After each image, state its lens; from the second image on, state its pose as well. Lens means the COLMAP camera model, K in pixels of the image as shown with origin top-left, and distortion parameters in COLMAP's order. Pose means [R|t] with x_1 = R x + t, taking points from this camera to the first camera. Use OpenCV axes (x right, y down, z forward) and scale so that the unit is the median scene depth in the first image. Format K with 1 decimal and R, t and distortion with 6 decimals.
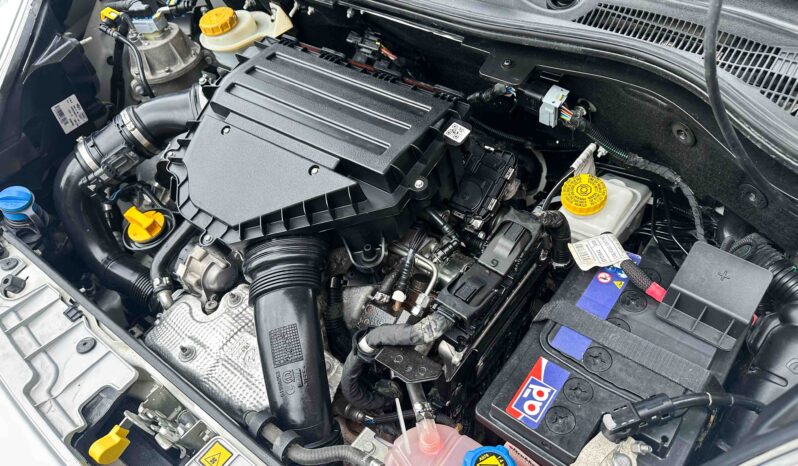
lens RADIAL K [[575.3, 0, 399.1], [0, 575.3, 236.3], [0, 0, 1]] dist [-0.010929, 0.005270]
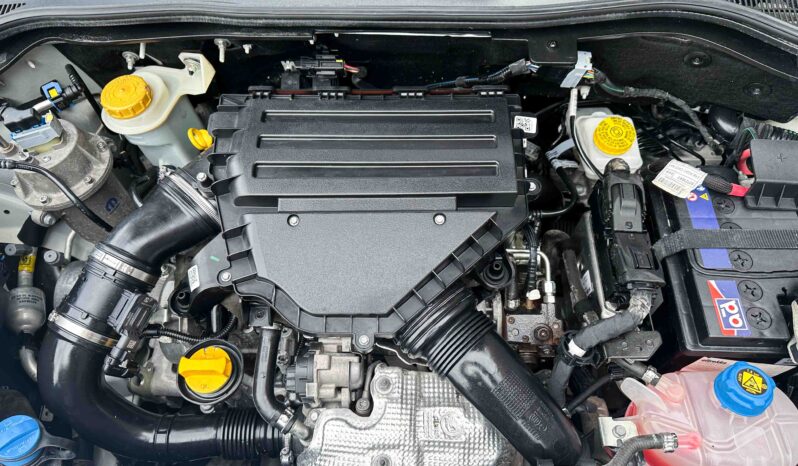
lens RADIAL K [[575.3, 0, 401.8], [0, 575.3, 234.8], [0, 0, 1]] dist [-0.010929, 0.005270]
pose [[0.801675, -0.435686, 0.409262, -0.565708], [0.394589, 0.900004, 0.185180, -0.275666], [-0.449018, 0.013036, 0.893428, 0.189070]]
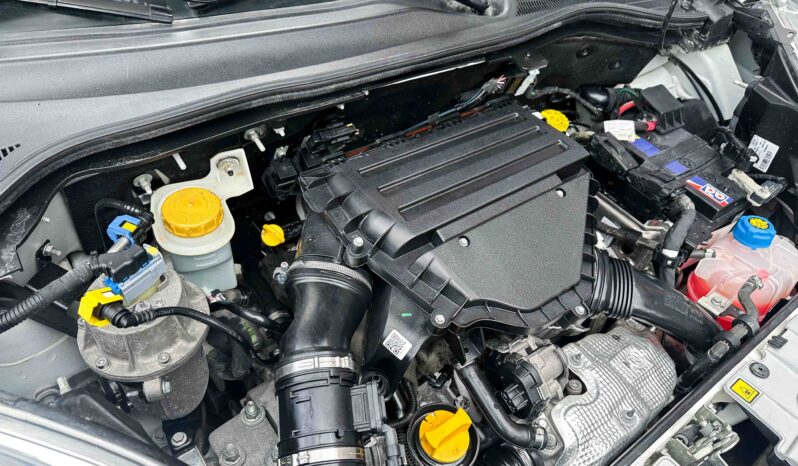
lens RADIAL K [[575.3, 0, 393.1], [0, 575.3, 231.0], [0, 0, 1]] dist [-0.010929, 0.005270]
pose [[0.249873, -0.540401, 0.803449, -1.088466], [0.628485, 0.721744, 0.289987, -0.552040], [-0.736594, 0.432495, 0.519978, 0.675136]]
